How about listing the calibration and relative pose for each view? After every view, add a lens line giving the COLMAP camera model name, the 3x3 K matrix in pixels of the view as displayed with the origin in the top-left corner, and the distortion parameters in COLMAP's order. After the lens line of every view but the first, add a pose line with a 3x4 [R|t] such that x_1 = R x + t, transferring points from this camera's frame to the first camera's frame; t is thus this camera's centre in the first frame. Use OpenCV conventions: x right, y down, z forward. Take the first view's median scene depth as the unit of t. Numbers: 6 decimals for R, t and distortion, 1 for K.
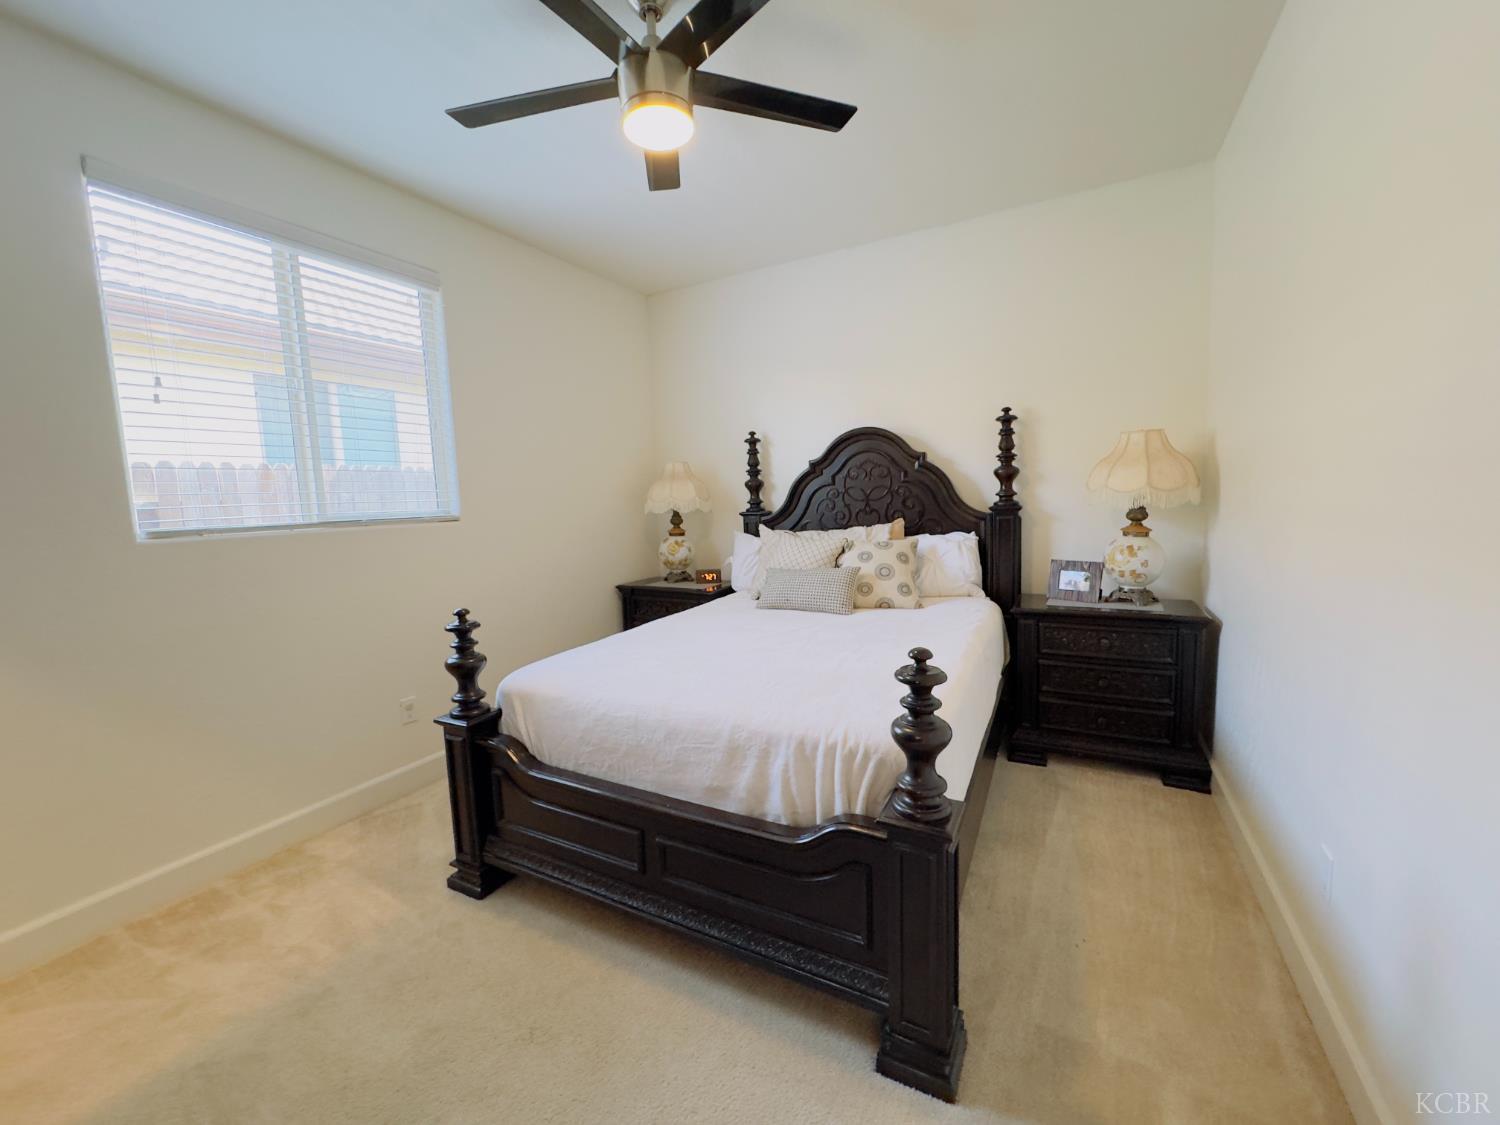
lens RADIAL K [[602.2, 0, 754.3], [0, 602.2, 560.1], [0, 0, 1]] dist [-0.001654, 0.000026]
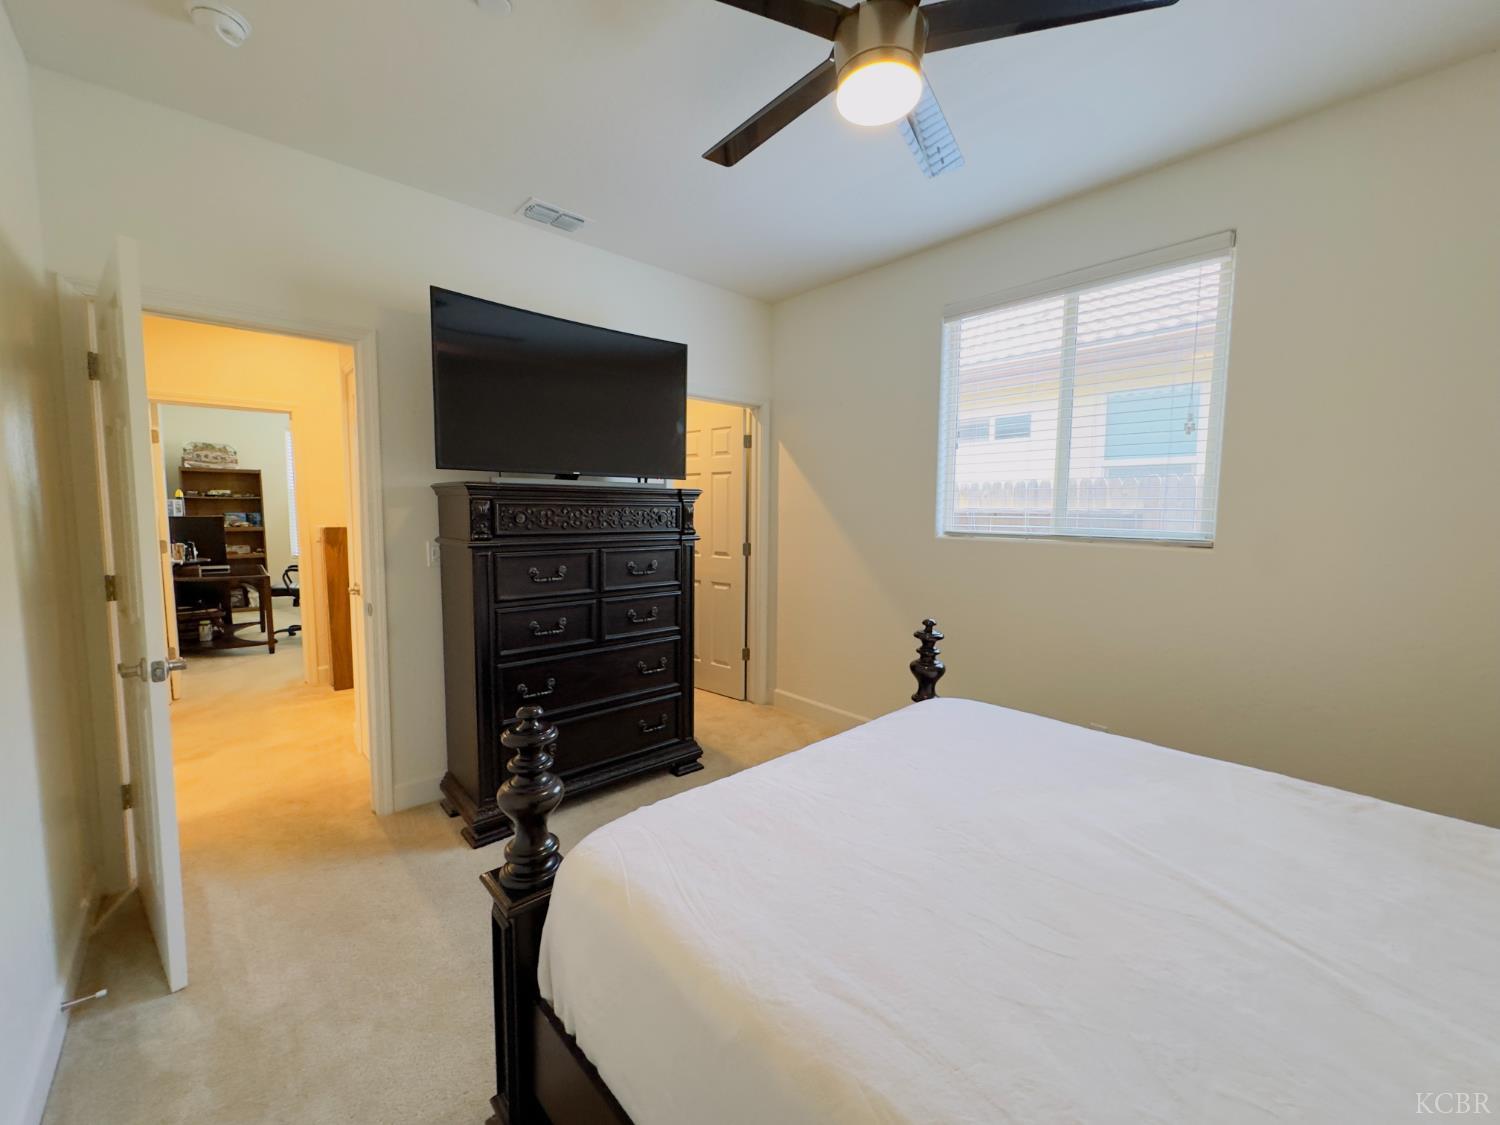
lens RADIAL K [[602.2, 0, 747.7], [0, 602.2, 553.3], [0, 0, 1]] dist [-0.001654, 0.000026]
pose [[-0.339372, 0.103732, -0.934915, 0.645023], [-0.096372, 0.984837, 0.144254, -0.165594], [0.935702, 0.139055, -0.324229, 1.016410]]
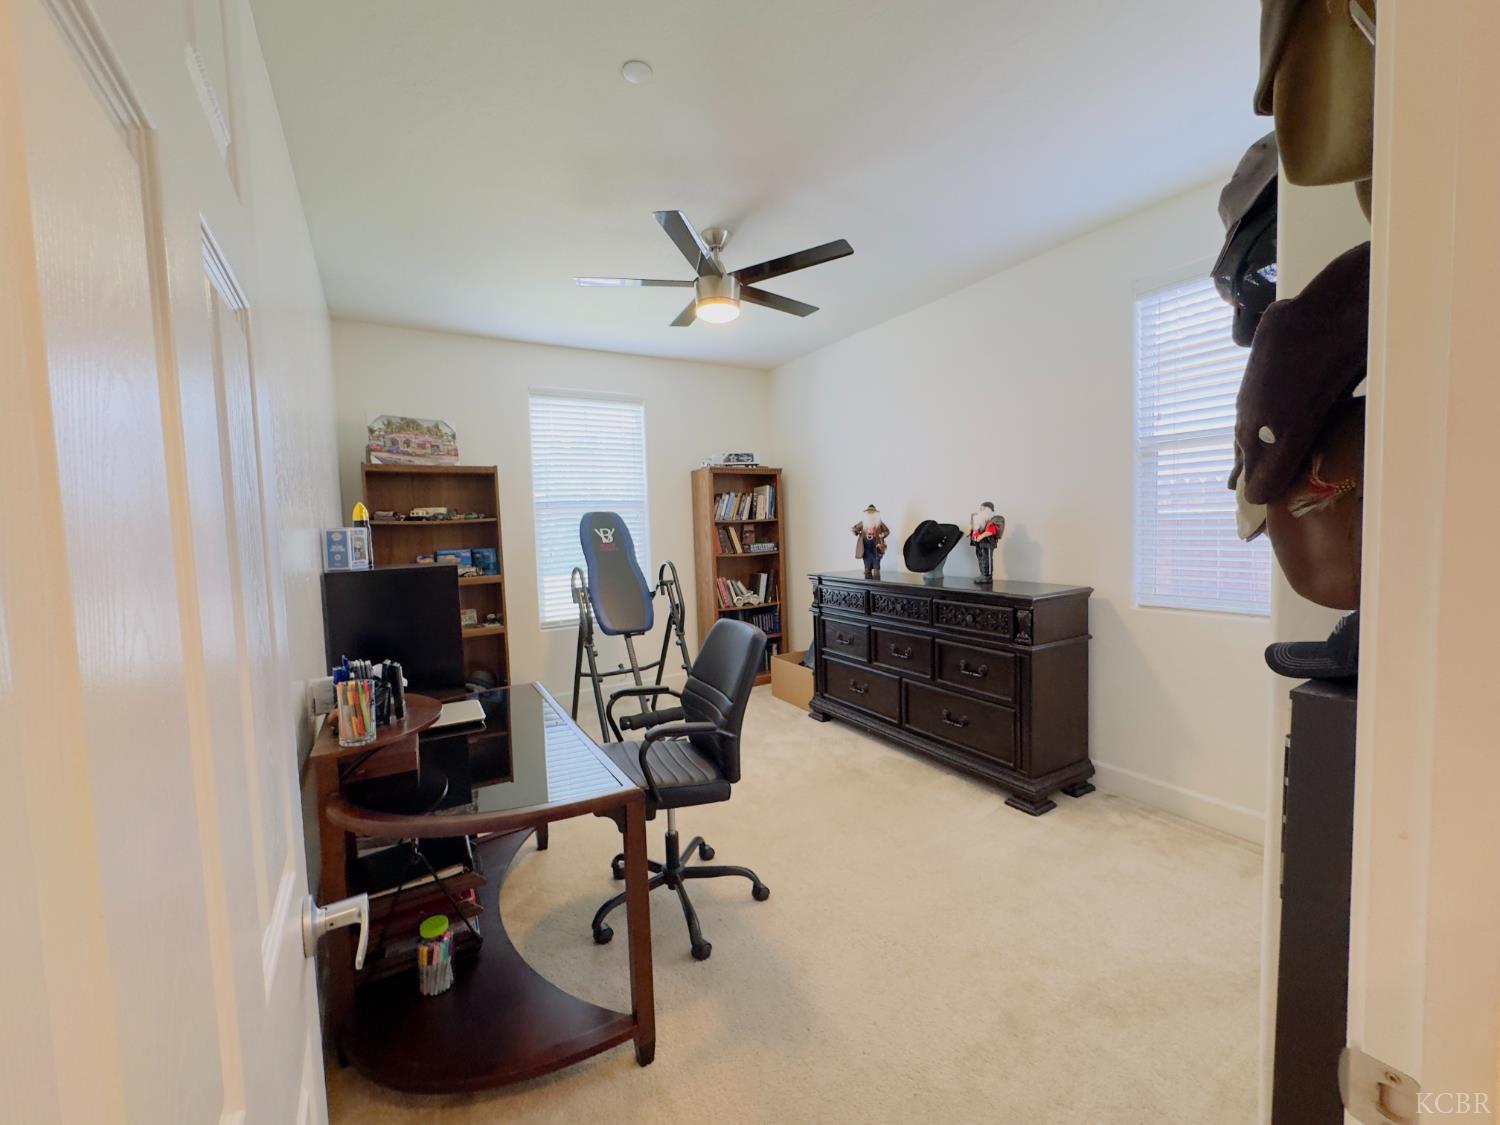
lens RADIAL K [[602.2, 0, 750.3], [0, 602.2, 562.0], [0, 0, 1]] dist [-0.001654, 0.000026]
pose [[-0.508529, 0.101753, -0.855011, 0.585701], [-0.050965, 0.987695, 0.147856, -0.151410], [0.859535, 0.118764, -0.497086, 0.901307]]
